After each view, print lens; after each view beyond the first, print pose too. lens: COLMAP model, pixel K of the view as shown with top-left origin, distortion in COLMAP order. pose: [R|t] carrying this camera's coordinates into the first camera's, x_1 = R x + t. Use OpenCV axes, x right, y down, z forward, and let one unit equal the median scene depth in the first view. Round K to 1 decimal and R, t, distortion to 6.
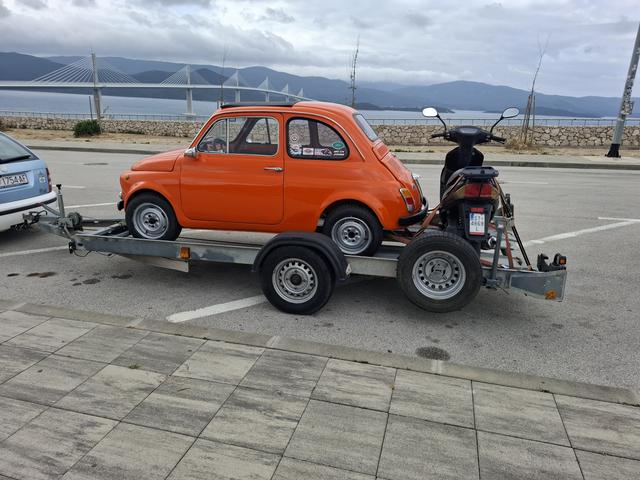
lens RADIAL K [[436.5, 0, 322.1], [0, 436.5, 226.3], [0, 0, 1]] dist [0.074660, -0.075414]
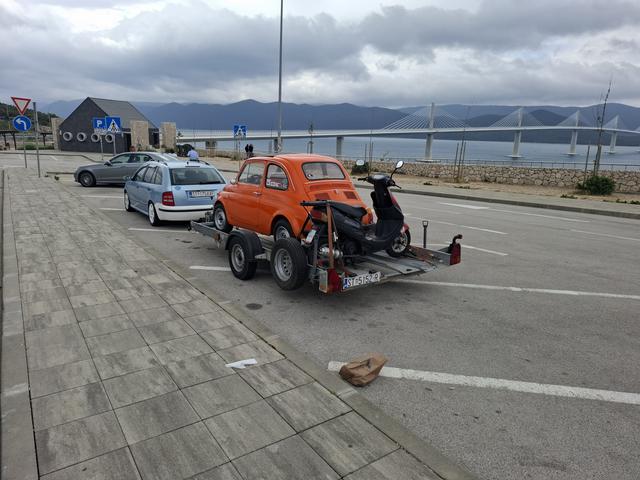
lens RADIAL K [[436.5, 0, 322.1], [0, 436.5, 226.3], [0, 0, 1]] dist [0.074660, -0.075414]
pose [[0.768771, 0.115734, -0.628964, 1.226976], [-0.172112, 0.984645, -0.029188, -0.001621], [0.615928, 0.130691, 0.776886, -0.129633]]
